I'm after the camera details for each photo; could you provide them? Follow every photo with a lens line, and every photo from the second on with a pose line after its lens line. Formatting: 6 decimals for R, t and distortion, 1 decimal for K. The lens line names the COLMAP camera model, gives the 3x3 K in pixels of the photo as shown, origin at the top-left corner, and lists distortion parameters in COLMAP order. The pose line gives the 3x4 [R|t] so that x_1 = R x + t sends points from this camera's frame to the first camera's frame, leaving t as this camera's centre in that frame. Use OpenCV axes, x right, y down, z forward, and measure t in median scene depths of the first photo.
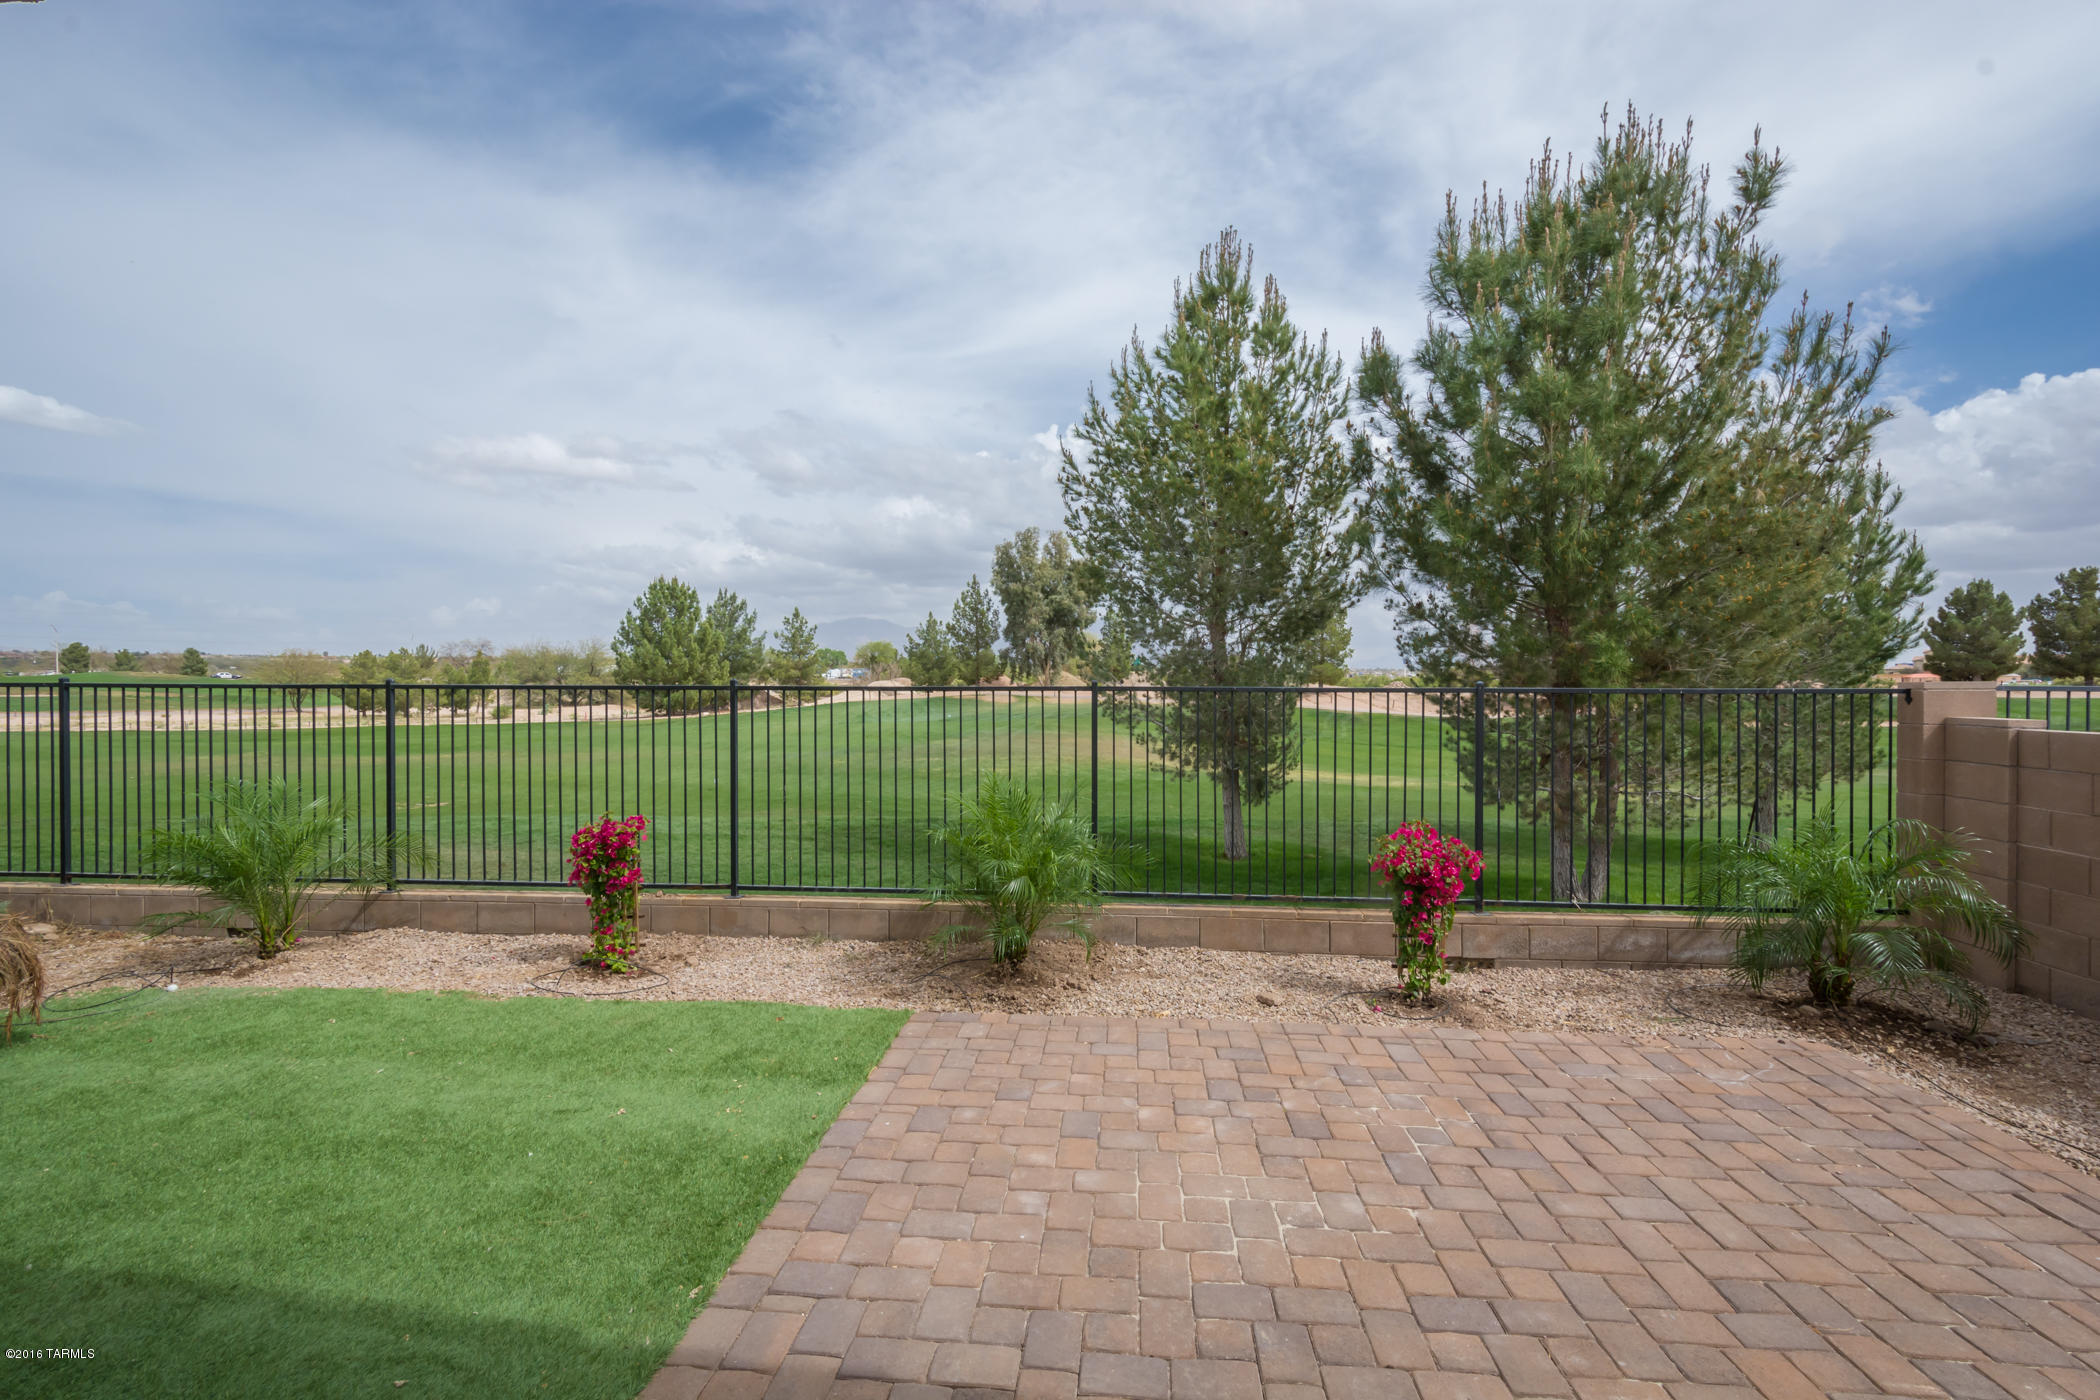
lens RADIAL K [[909.3, 0, 1060.5], [0, 909.3, 699.0], [0, 0, 1]] dist [0.015449, -0.005288]
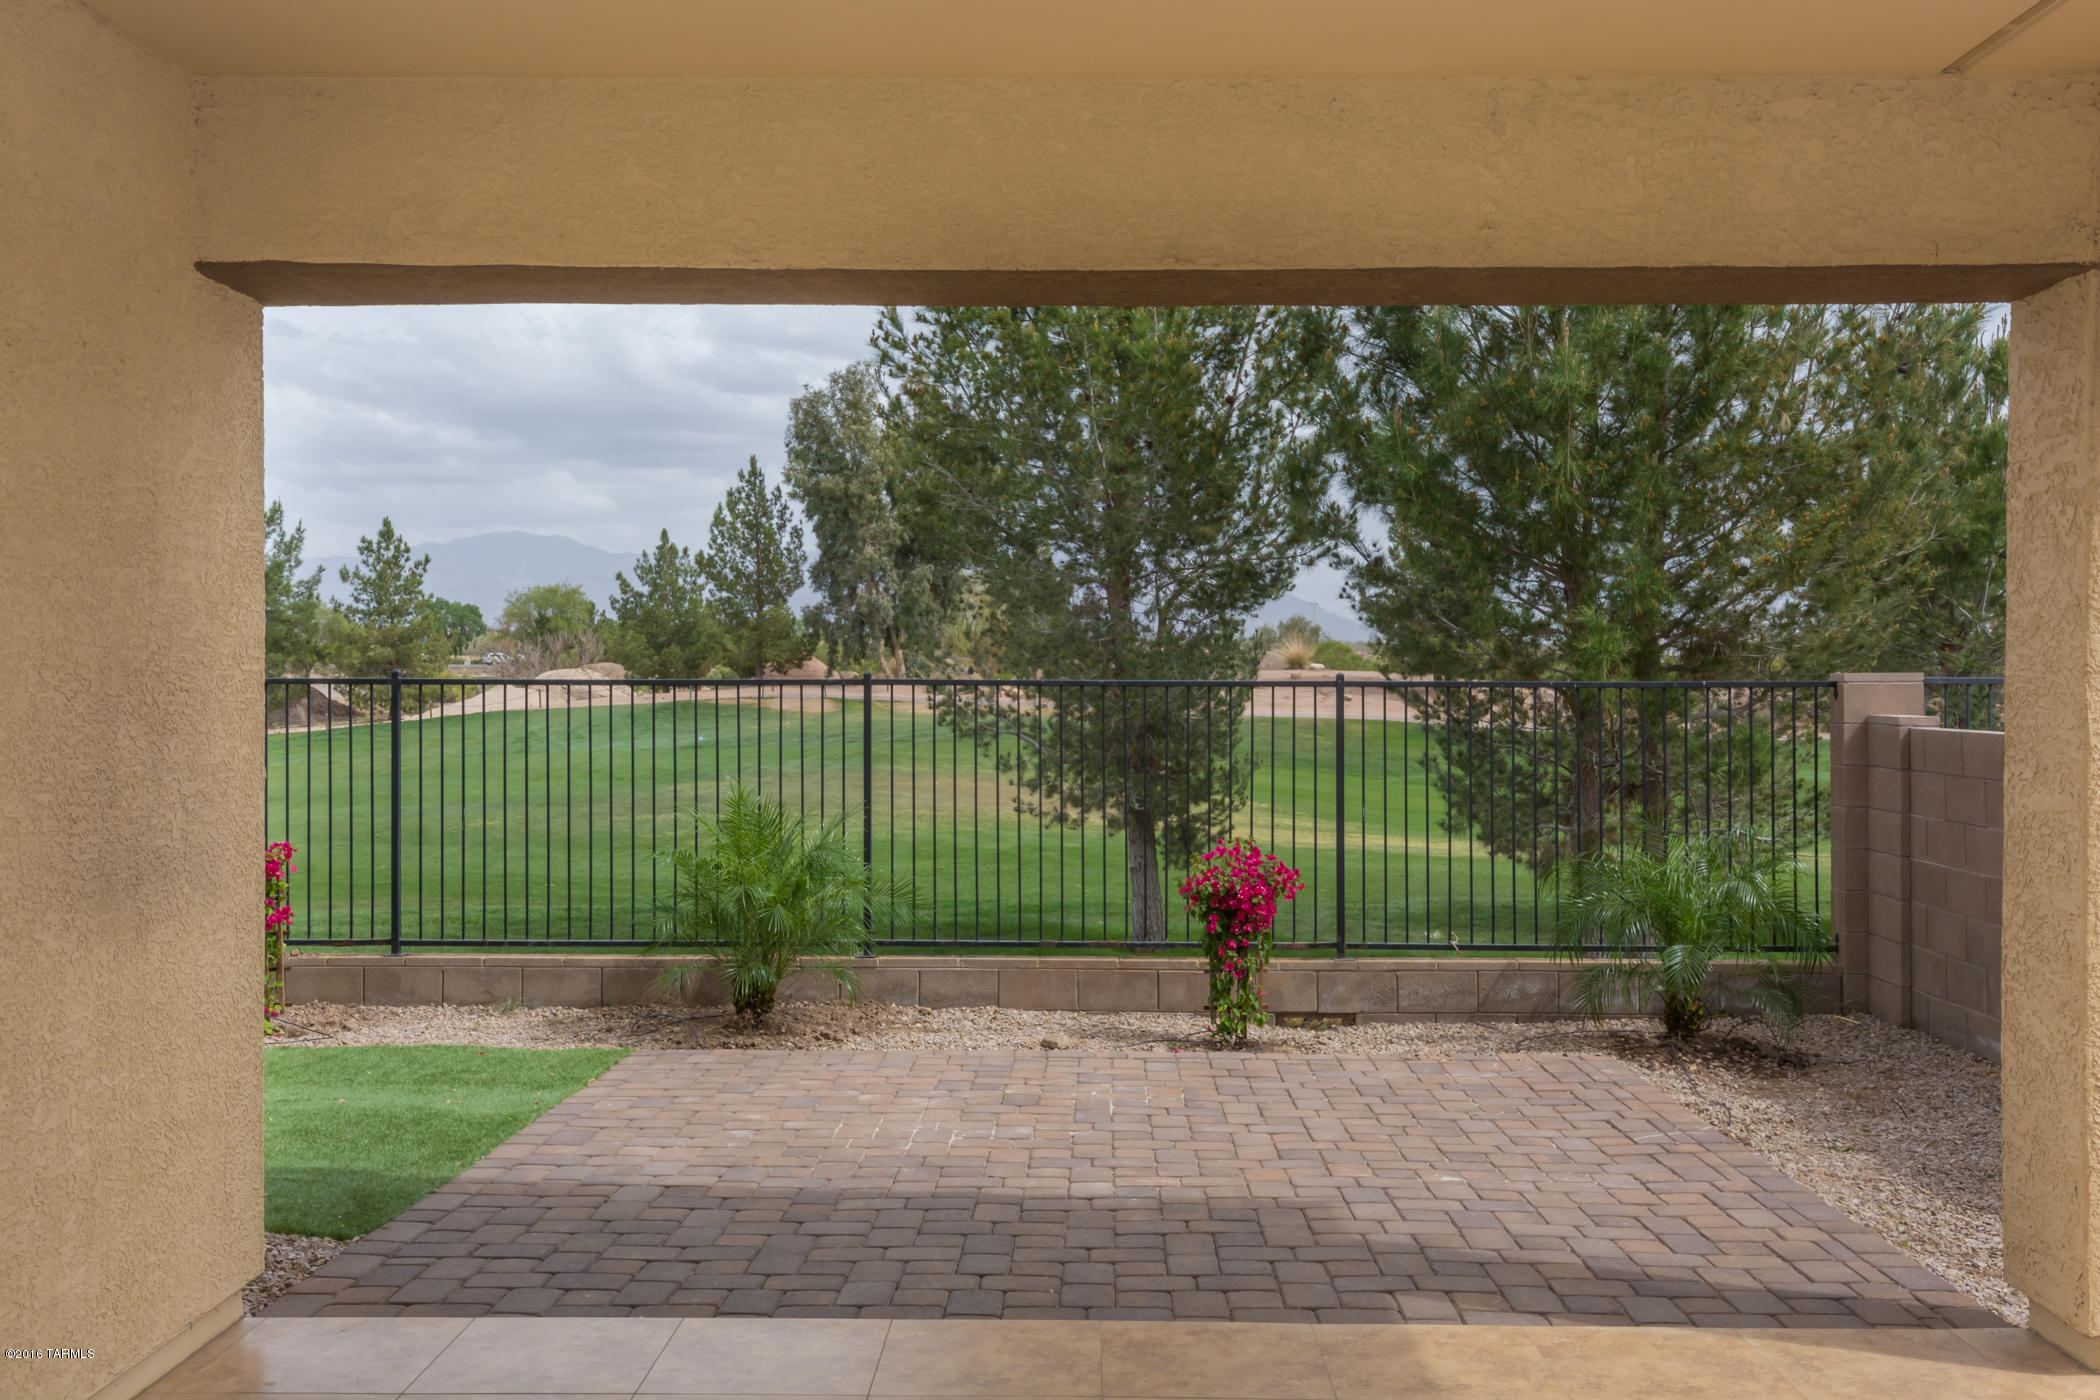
lens RADIAL K [[1932.1, 0, 1064.3], [0, 1932.1, 668.1], [0, 0, 1]] dist [0.024649, 0.000000]
pose [[0.998099, 0.000130, 0.061626, 0.073834], [0.001105, 0.999799, -0.020001, 0.007249], [-0.061616, 0.020031, 0.997899, -0.483290]]
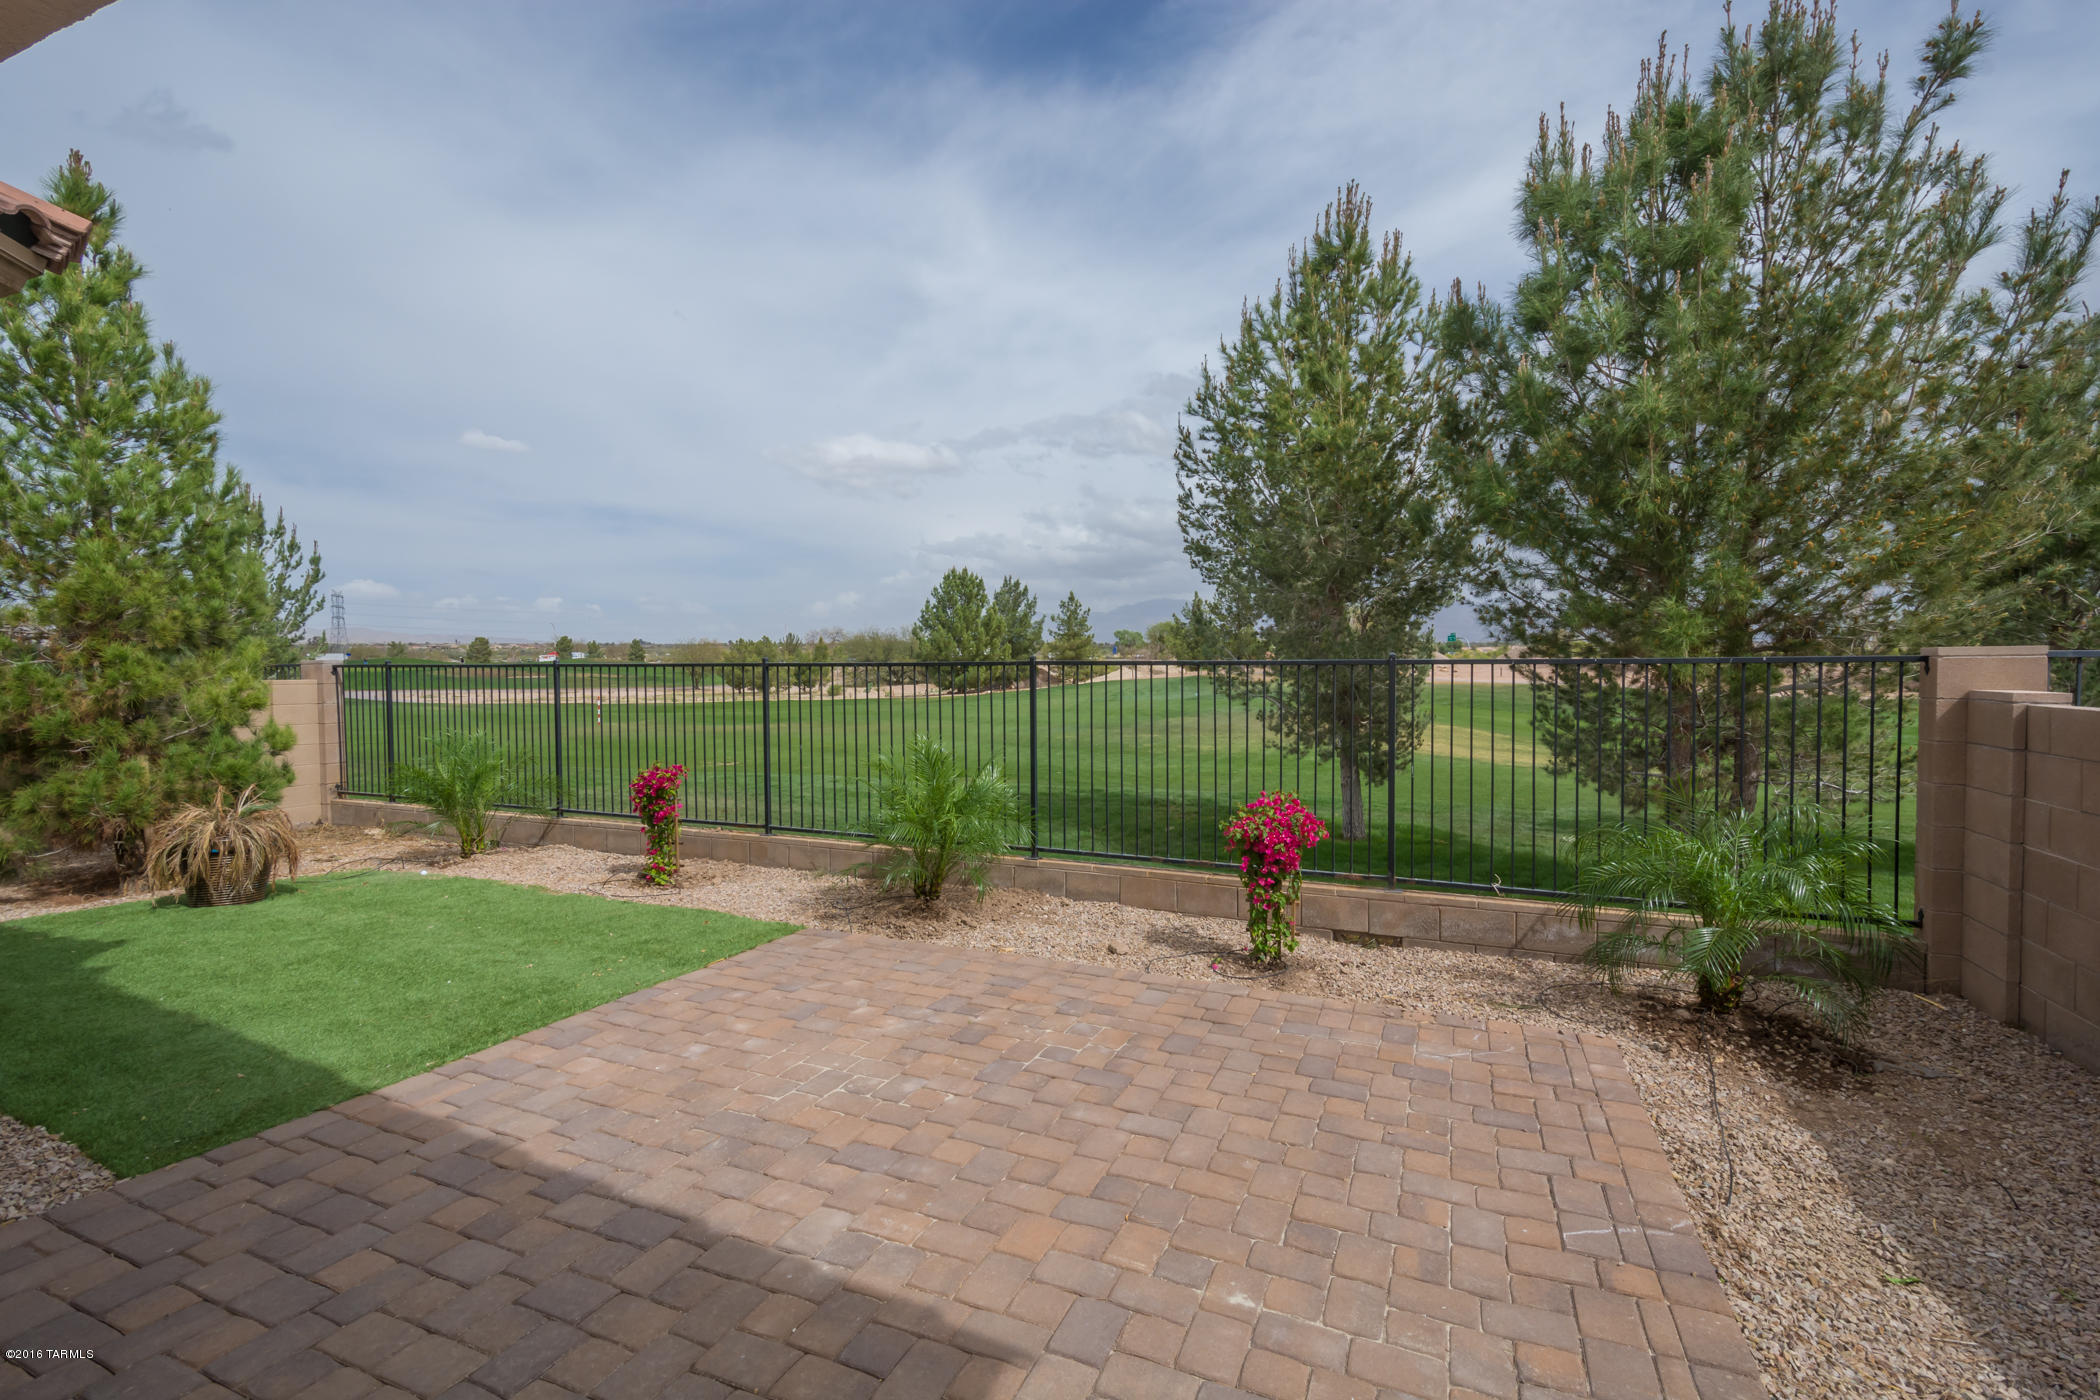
lens RADIAL K [[909.3, 0, 1062.0], [0, 909.3, 695.6], [0, 0, 1]] dist [0.015449, -0.005288]
pose [[0.947312, 0.004489, -0.320282, 0.299469], [0.001476, 0.999830, 0.018381, 0.005235], [0.320310, -0.017885, 0.947144, -0.023169]]
